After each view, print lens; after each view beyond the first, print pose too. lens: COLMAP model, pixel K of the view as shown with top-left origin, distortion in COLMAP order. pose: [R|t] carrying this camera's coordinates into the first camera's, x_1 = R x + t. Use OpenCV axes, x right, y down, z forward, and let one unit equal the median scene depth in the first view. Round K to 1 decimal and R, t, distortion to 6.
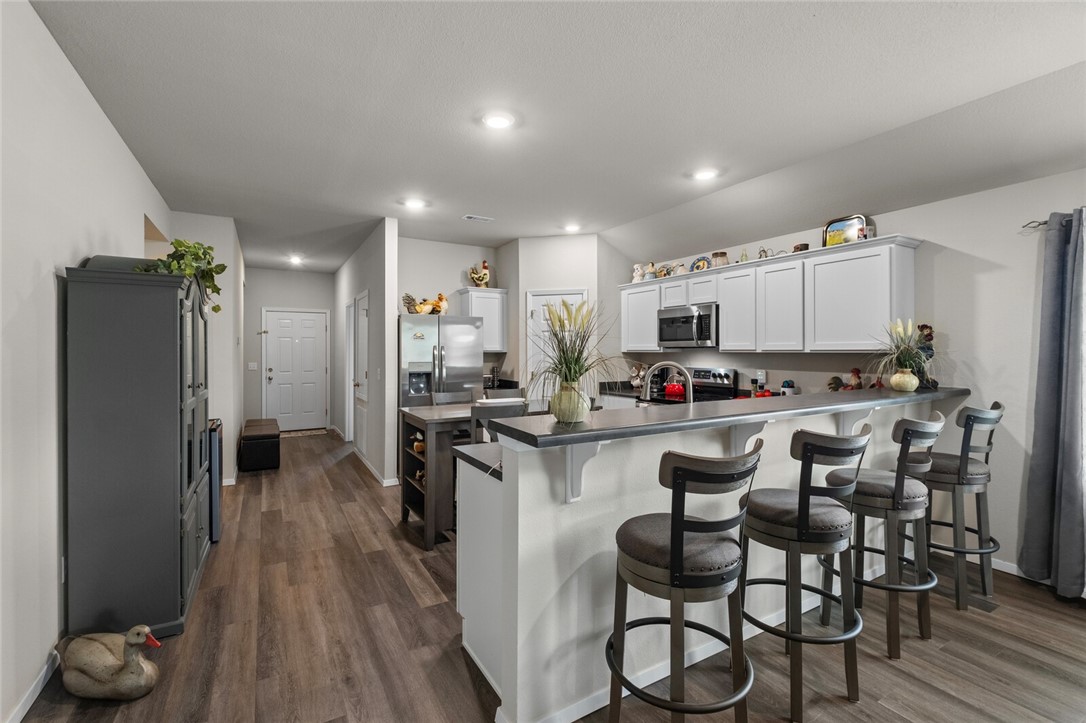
lens RADIAL K [[486.6, 0, 535.9], [0, 486.6, 358.6], [0, 0, 1]] dist [0.006774, -0.003188]
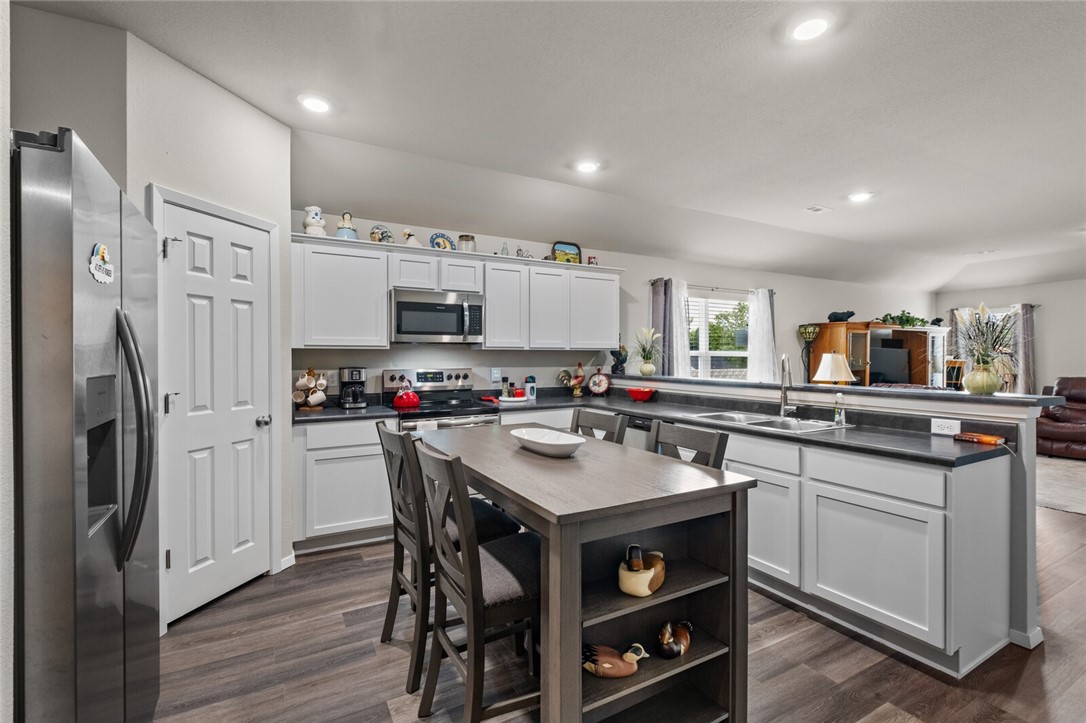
lens RADIAL K [[486.6, 0, 544.0], [0, 486.6, 364.7], [0, 0, 1]] dist [0.006774, -0.003188]
pose [[0.001944, -0.015318, 0.999881, -0.456118], [0.016865, 0.999741, 0.015283, 0.002613], [-0.999856, 0.016834, 0.002202, 0.786132]]
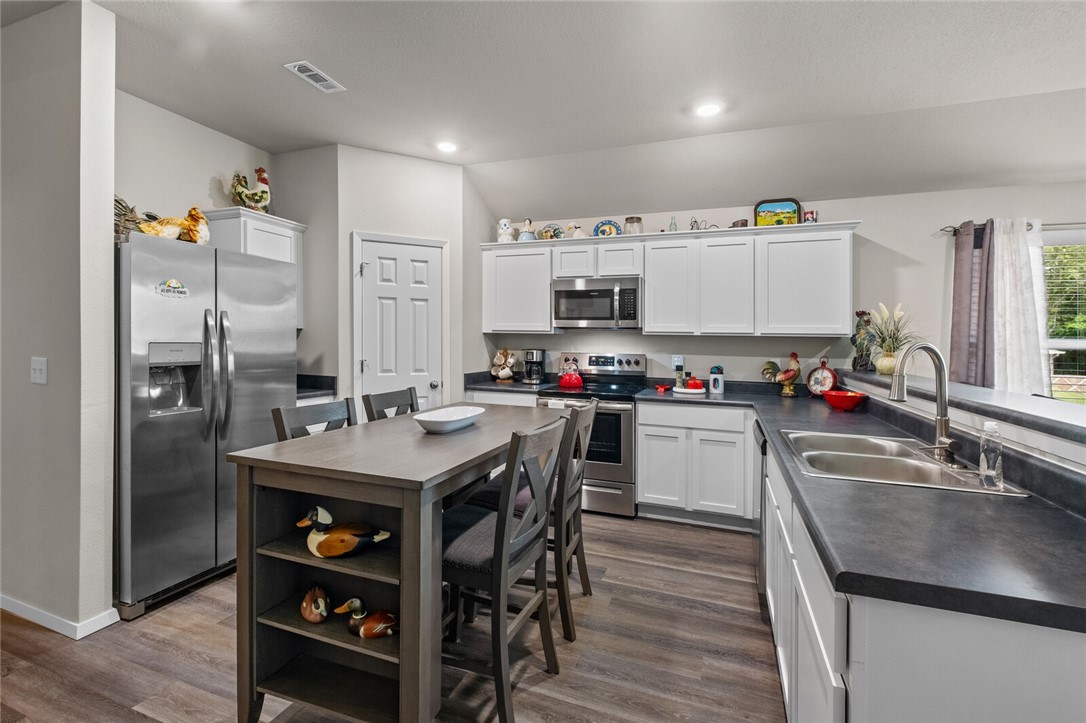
lens RADIAL K [[486.6, 0, 542.1], [0, 486.6, 351.0], [0, 0, 1]] dist [0.006774, -0.003188]
pose [[0.764441, 0.001411, 0.644693, -0.267637], [-0.008344, 0.999936, 0.007705, 0.009302], [-0.644640, -0.011270, 0.764403, 0.410467]]
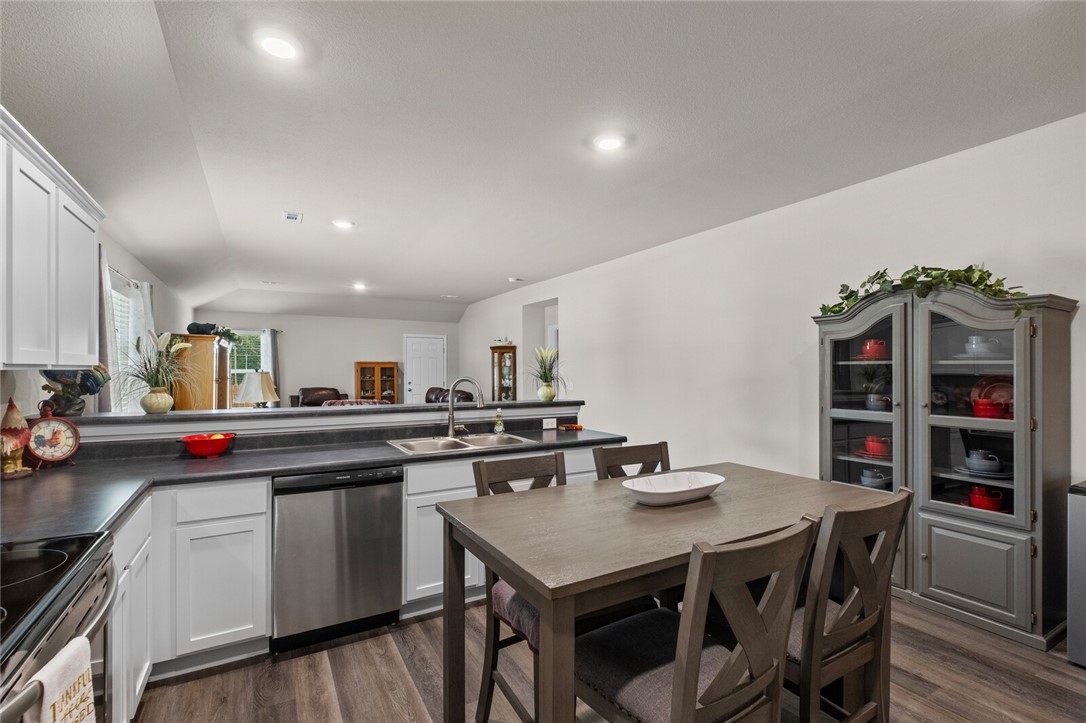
lens RADIAL K [[486.6, 0, 539.7], [0, 486.6, 367.3], [0, 0, 1]] dist [0.006774, -0.003188]
pose [[-0.999867, -0.001120, -0.016287, 0.050756], [-0.001317, 0.999925, 0.012144, -0.016246], [0.016272, 0.012164, -0.999794, 1.129113]]
